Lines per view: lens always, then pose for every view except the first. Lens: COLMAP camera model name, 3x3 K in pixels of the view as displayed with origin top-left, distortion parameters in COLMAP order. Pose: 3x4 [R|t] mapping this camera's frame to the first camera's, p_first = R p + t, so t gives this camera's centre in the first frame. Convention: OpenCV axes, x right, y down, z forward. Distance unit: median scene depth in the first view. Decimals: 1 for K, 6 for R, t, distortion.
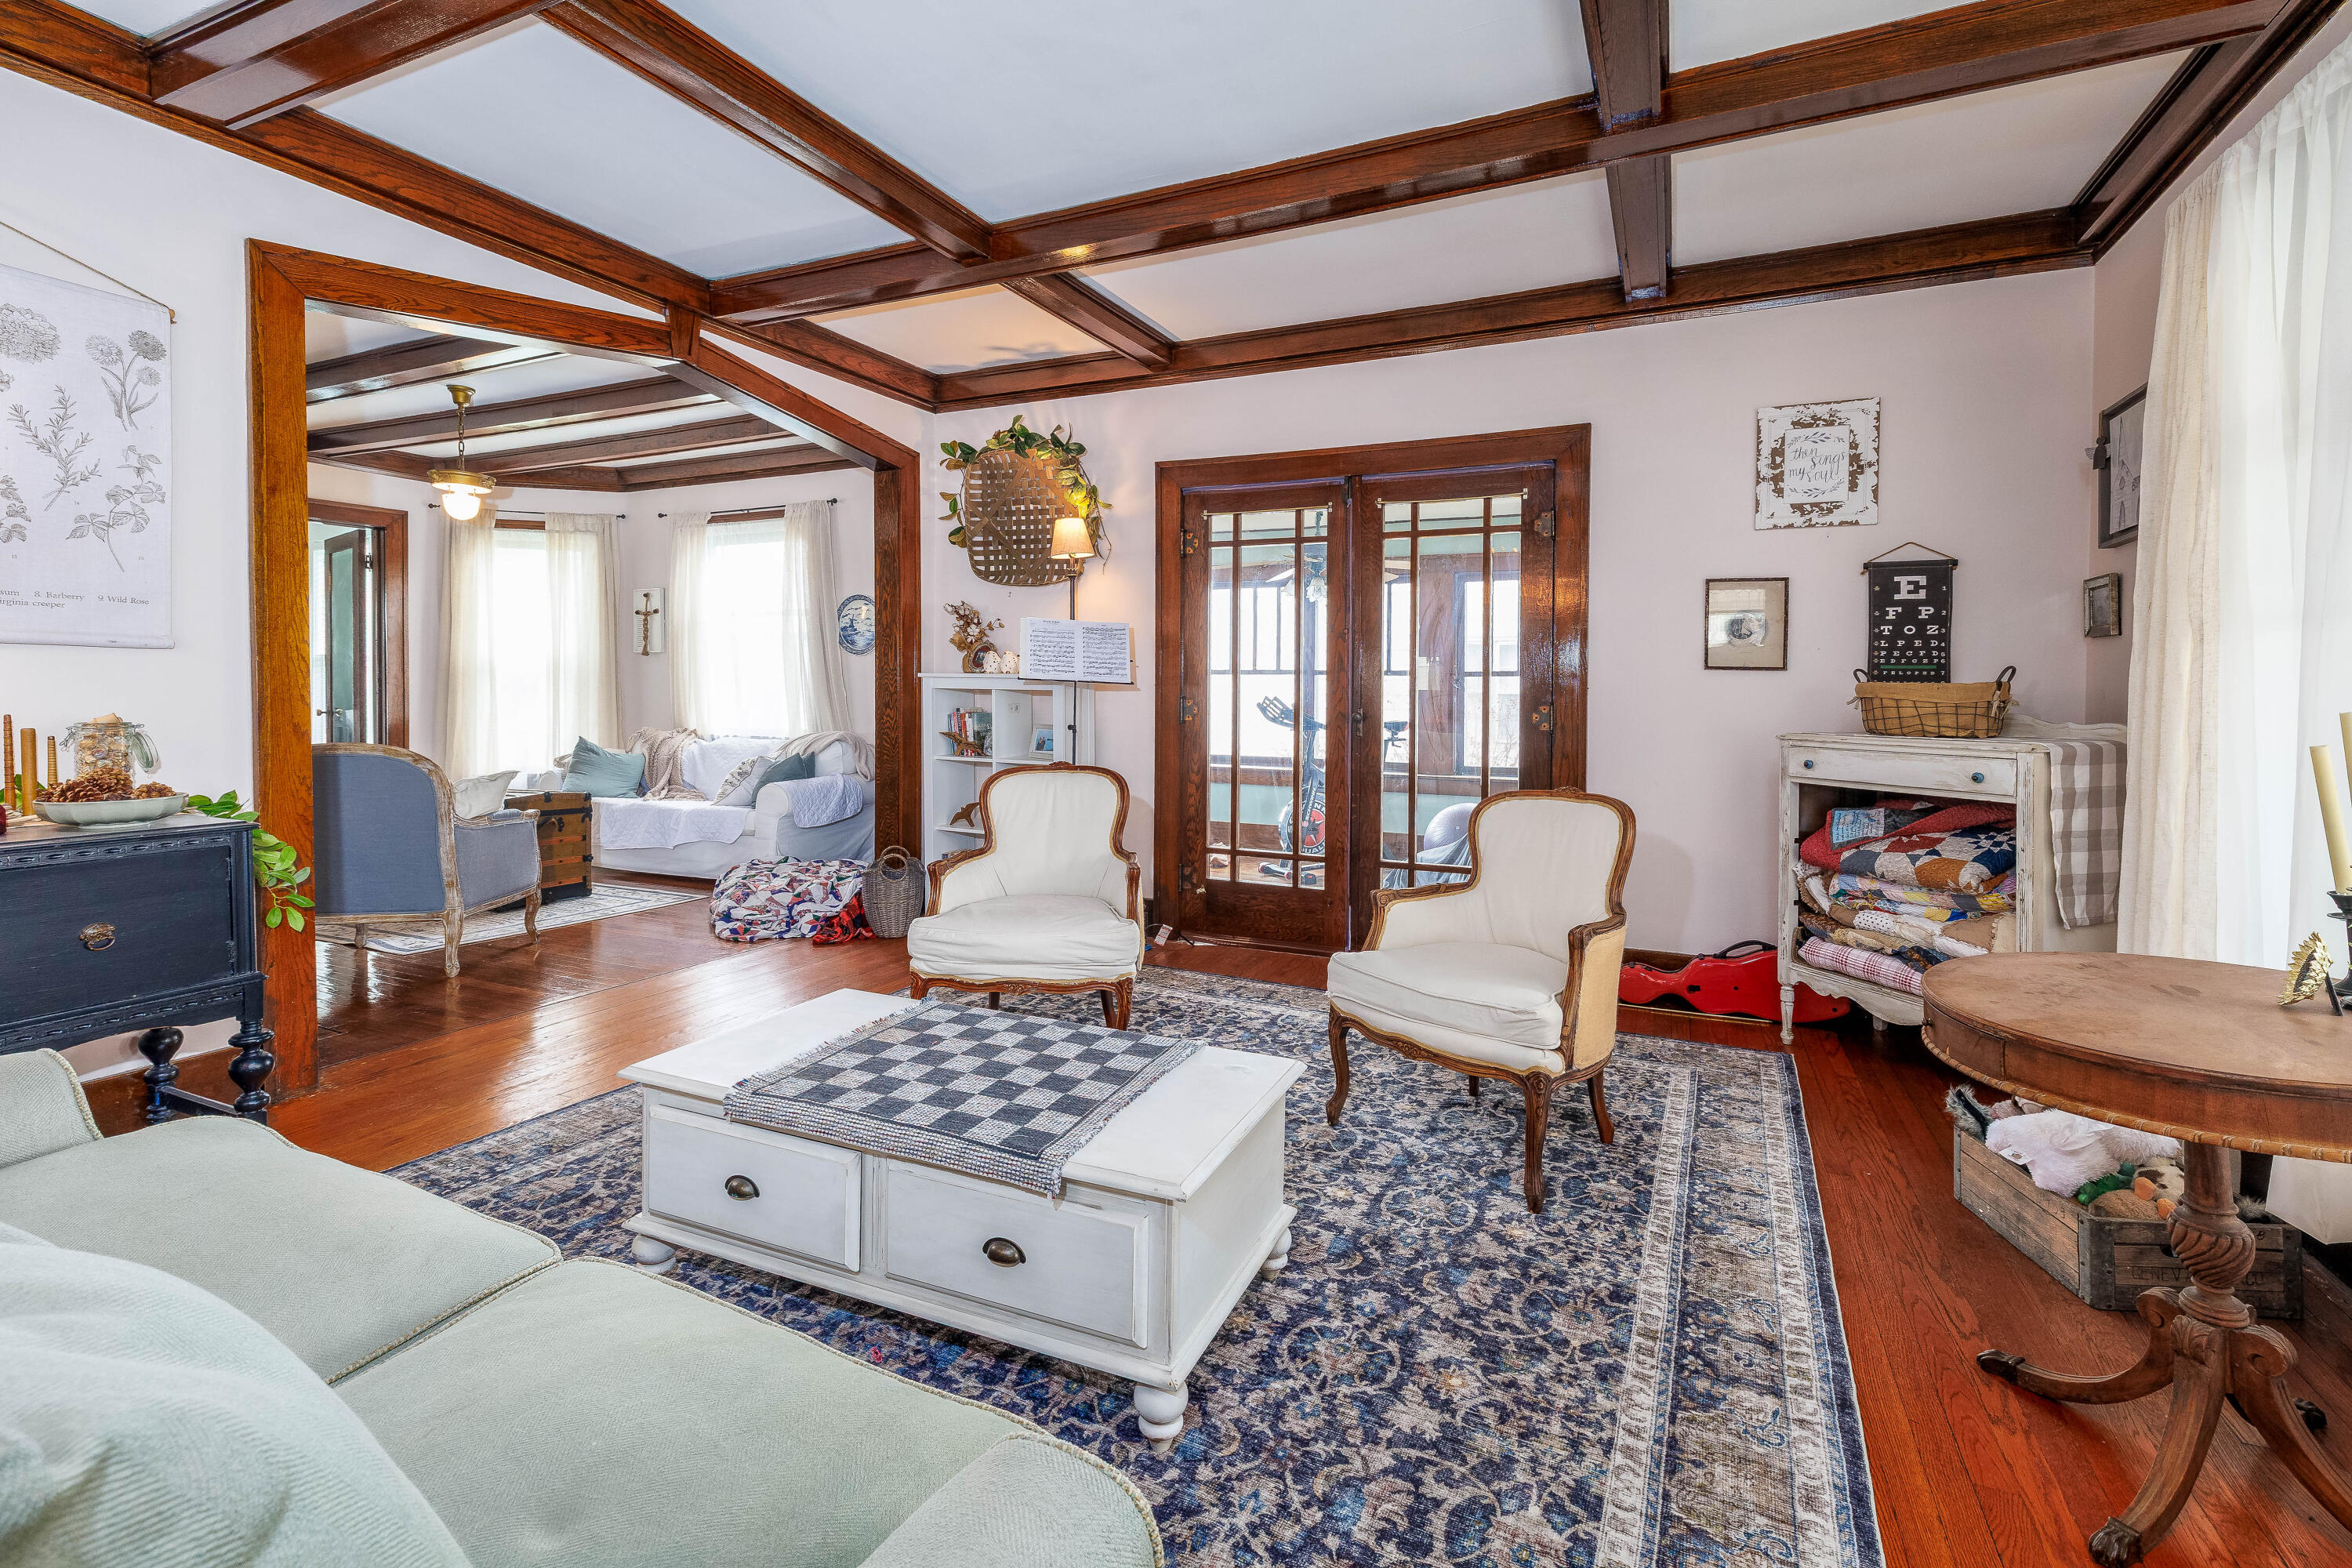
lens RADIAL K [[994.5, 0, 1269.3], [0, 994.5, 737.0], [0, 0, 1]] dist [0.000760, -0.001924]
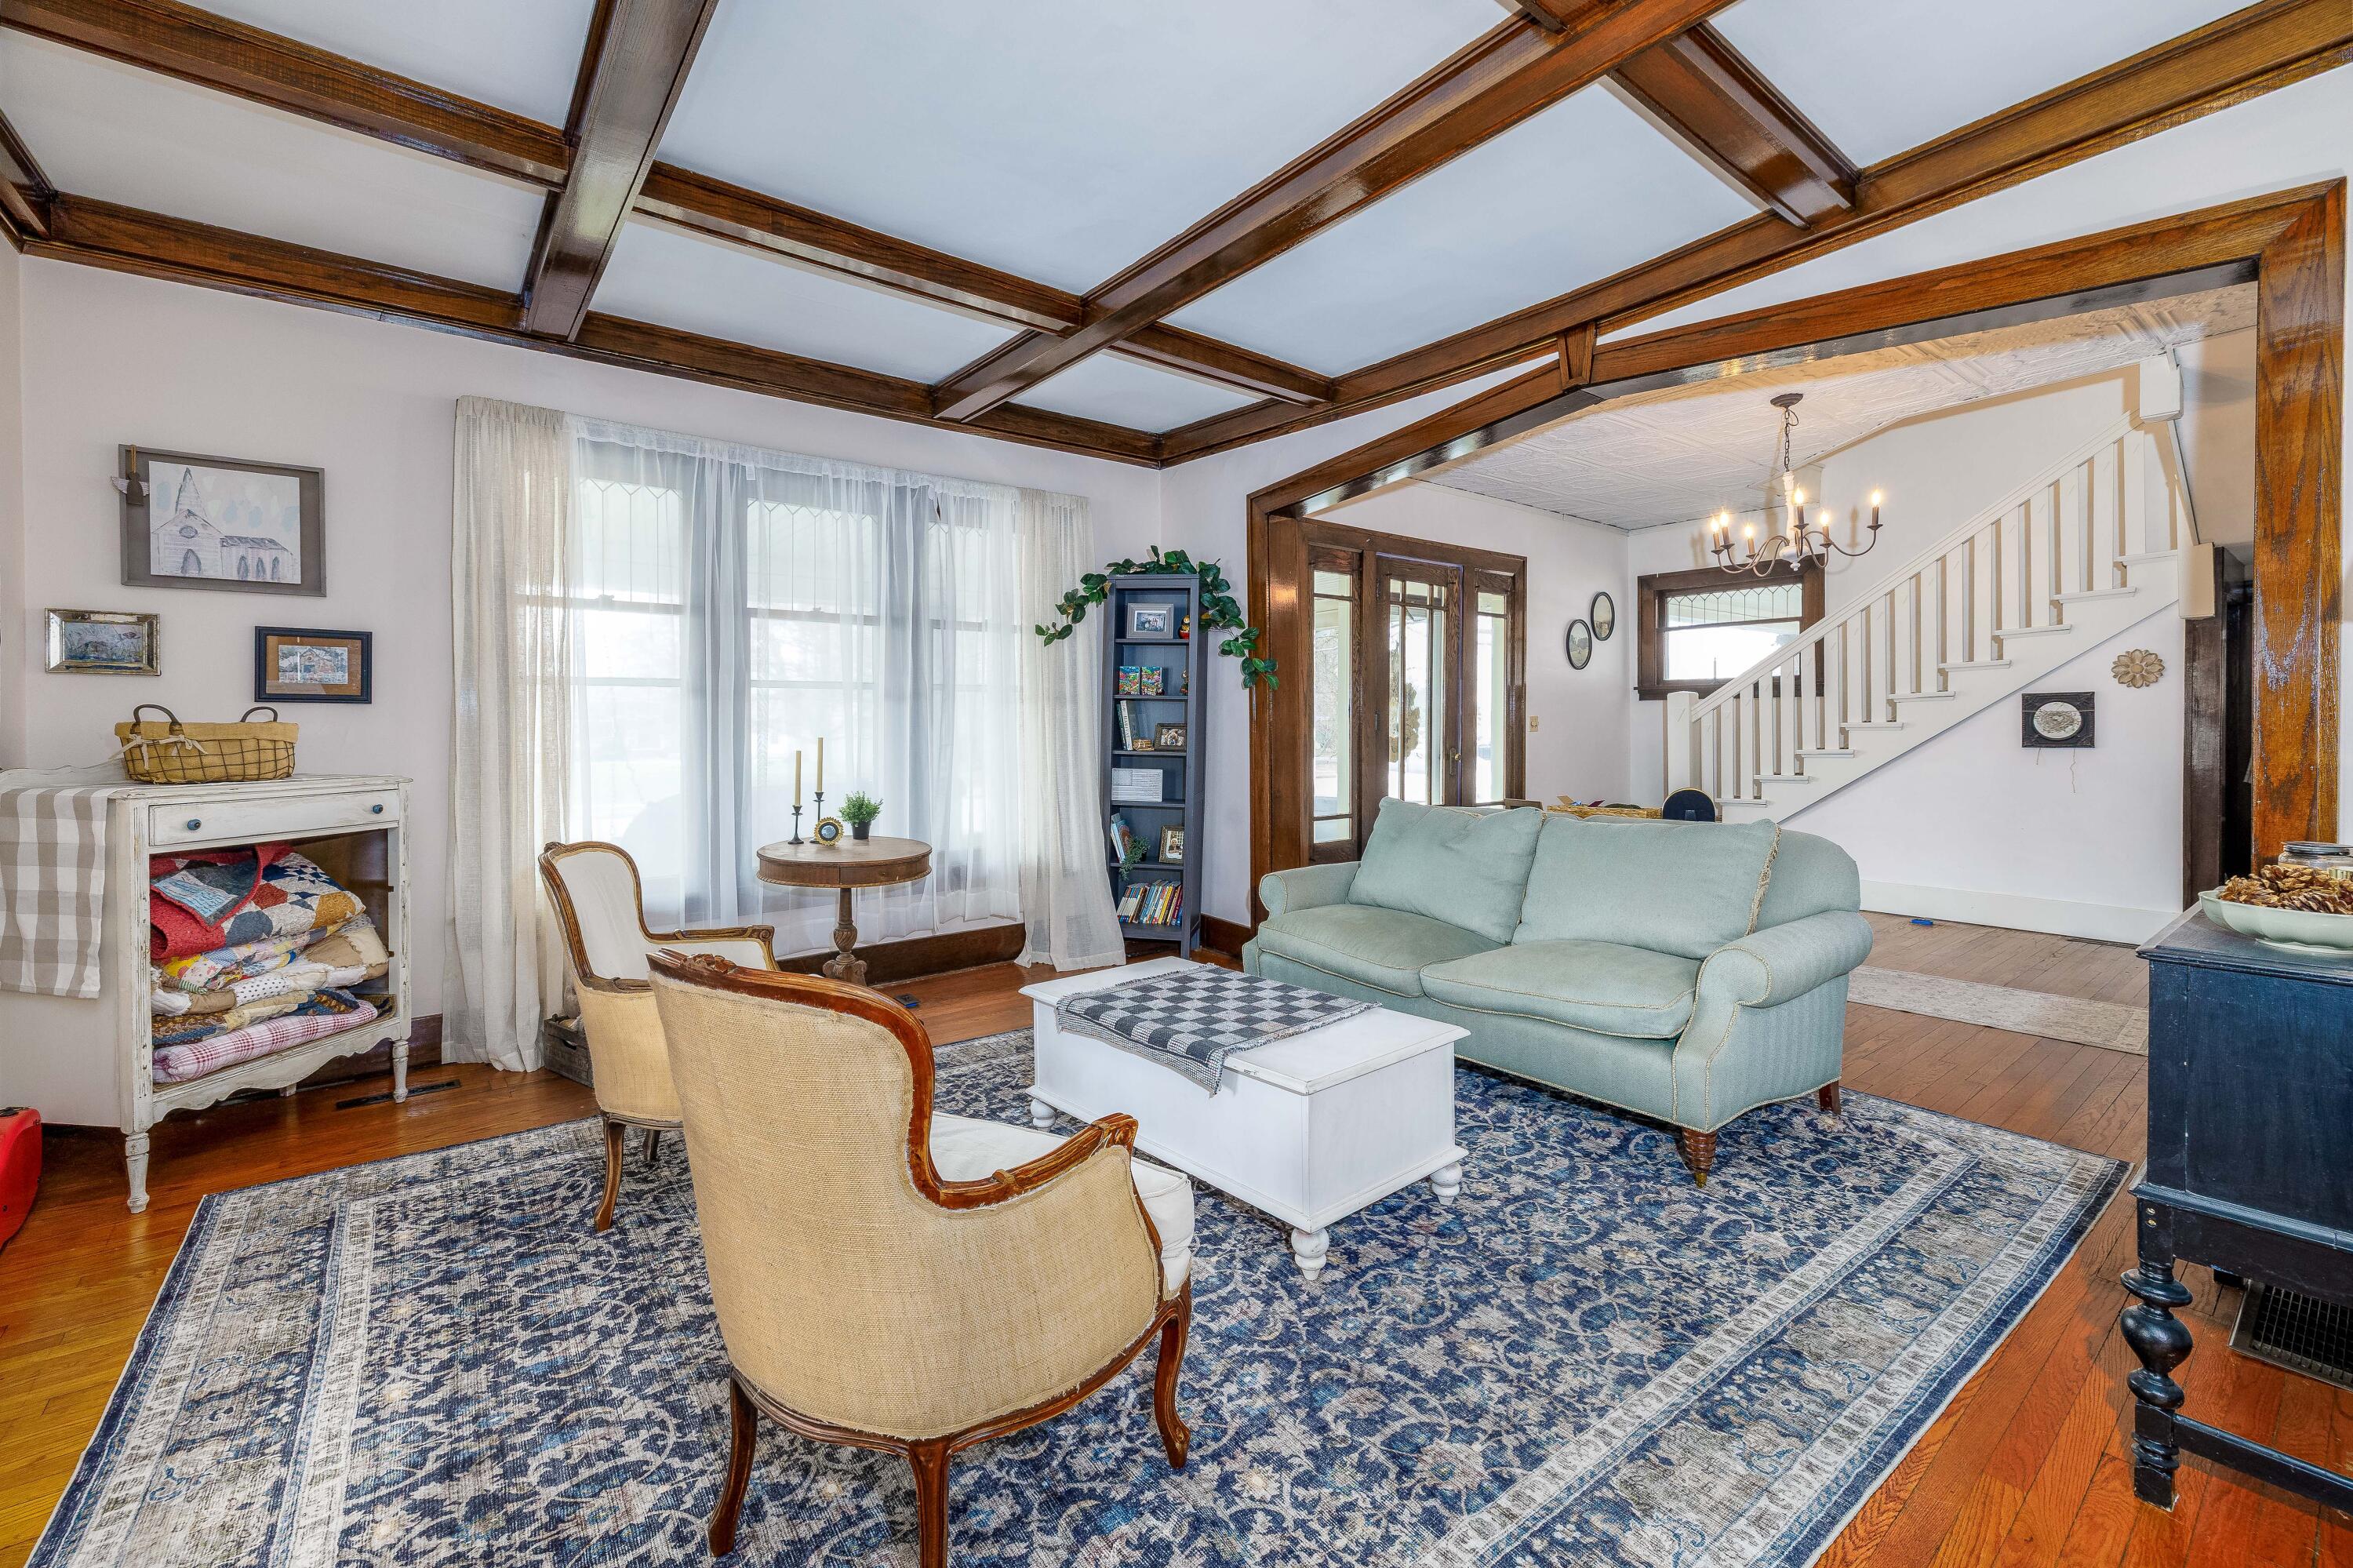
lens RADIAL K [[995.0, 0, 1232.1], [0, 995.0, 721.6], [0, 0, 1]] dist [0.000760, -0.001924]
pose [[-0.888444, -0.000548, 0.458986, -0.494726], [0.019677, 0.999034, 0.039280, -0.061299], [-0.458564, 0.043929, -0.887575, 1.150435]]
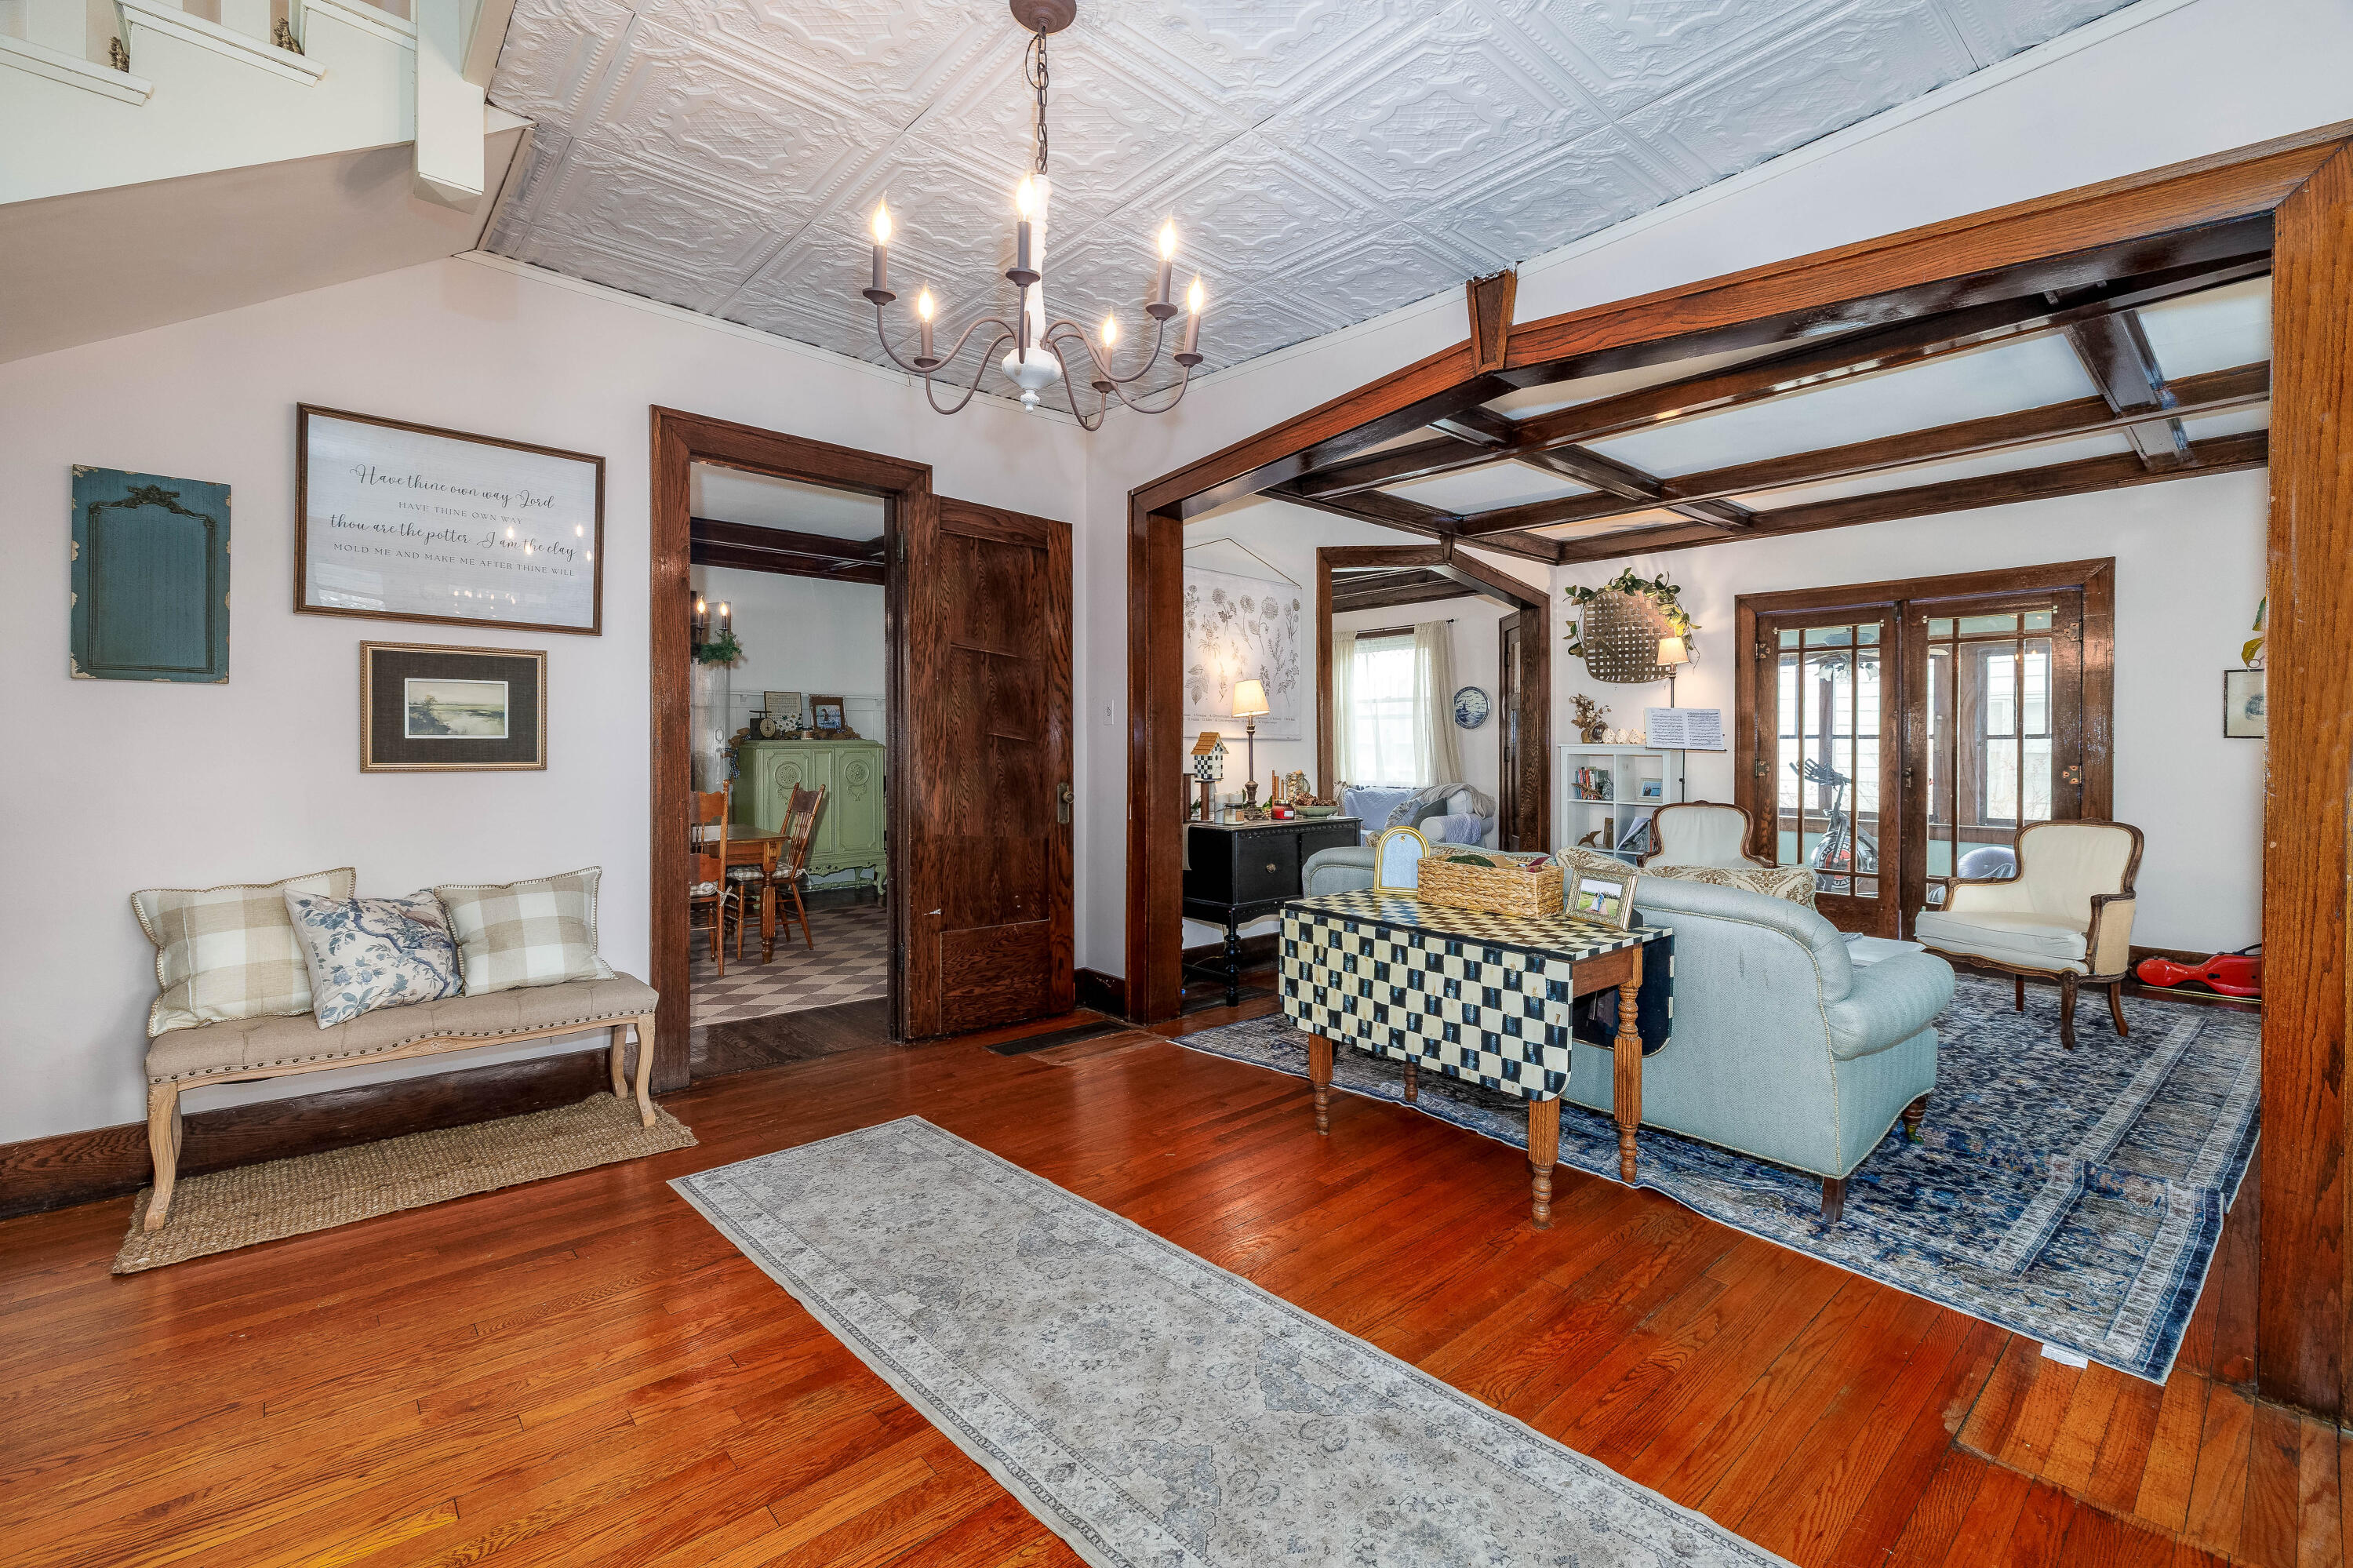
lens RADIAL K [[1030.8, 0, 1228.3], [0, 1030.8, 772.2], [0, 0, 1]] dist [-0.006520, 0.000846]
pose [[0.913278, 0.002657, -0.407328, -0.221218], [-0.012049, 0.999717, -0.020493, 0.021686], [0.407158, 0.023624, 0.913052, -0.802182]]
